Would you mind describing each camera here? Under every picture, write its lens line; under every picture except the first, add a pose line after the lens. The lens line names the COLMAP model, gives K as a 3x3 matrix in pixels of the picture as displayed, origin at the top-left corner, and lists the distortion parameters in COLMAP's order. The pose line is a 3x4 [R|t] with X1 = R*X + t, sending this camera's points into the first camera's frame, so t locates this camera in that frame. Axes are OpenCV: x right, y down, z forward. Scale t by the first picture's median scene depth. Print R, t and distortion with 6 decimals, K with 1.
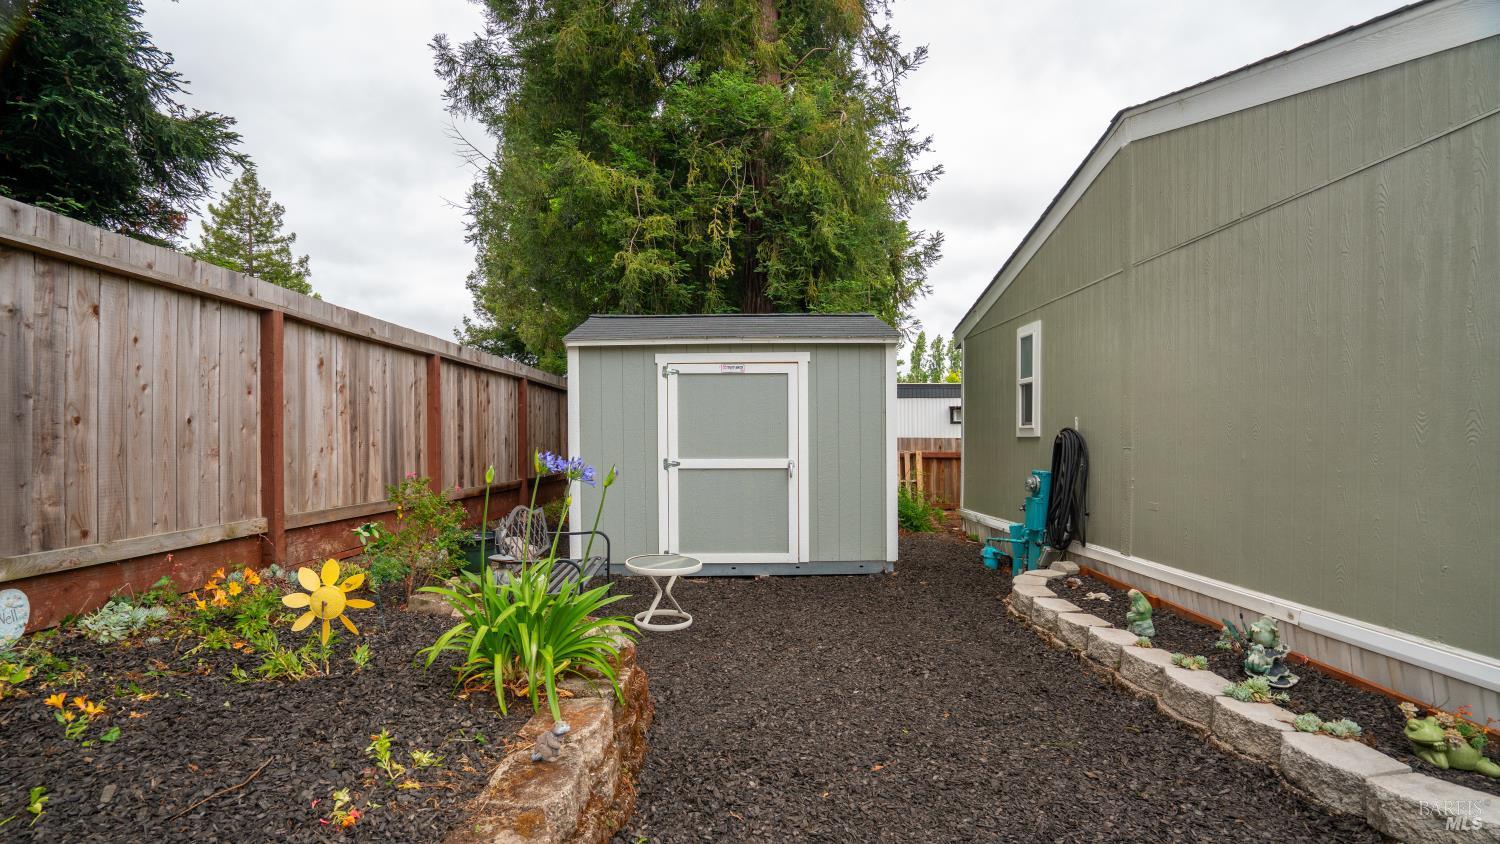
lens RADIAL K [[693.5, 0, 747.7], [0, 693.5, 483.6], [0, 0, 1]] dist [-0.048936, 0.015436]
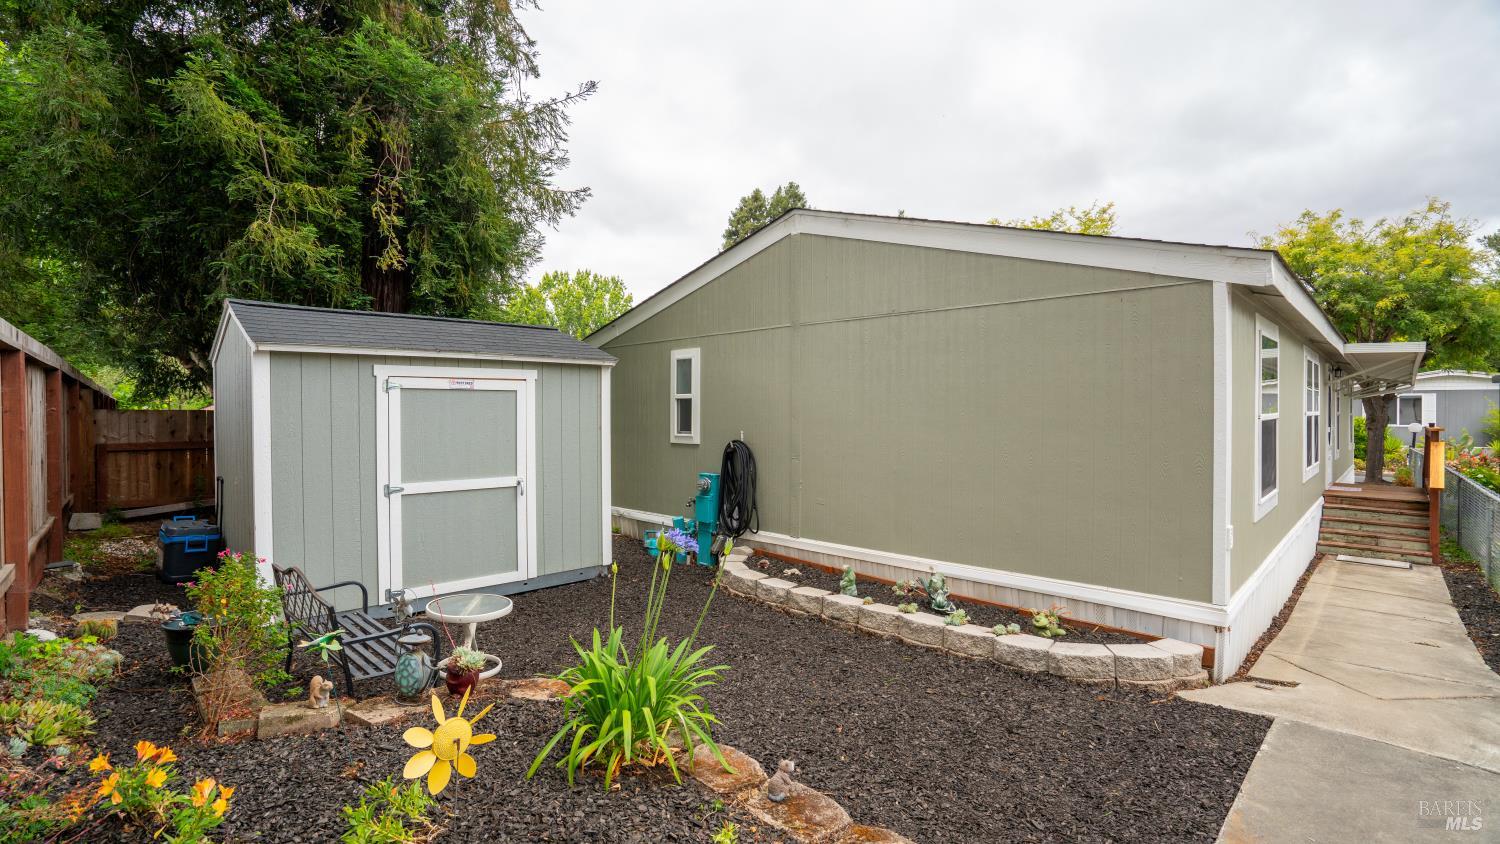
lens RADIAL K [[709.7, 0, 752.2], [0, 709.7, 459.9], [0, 0, 1]] dist [-0.058554, 0.016328]
pose [[0.723272, -0.041842, 0.689295, -0.397688], [0.037474, 0.999070, 0.021325, -0.069719], [-0.689546, 0.010406, 0.724167, 0.043293]]
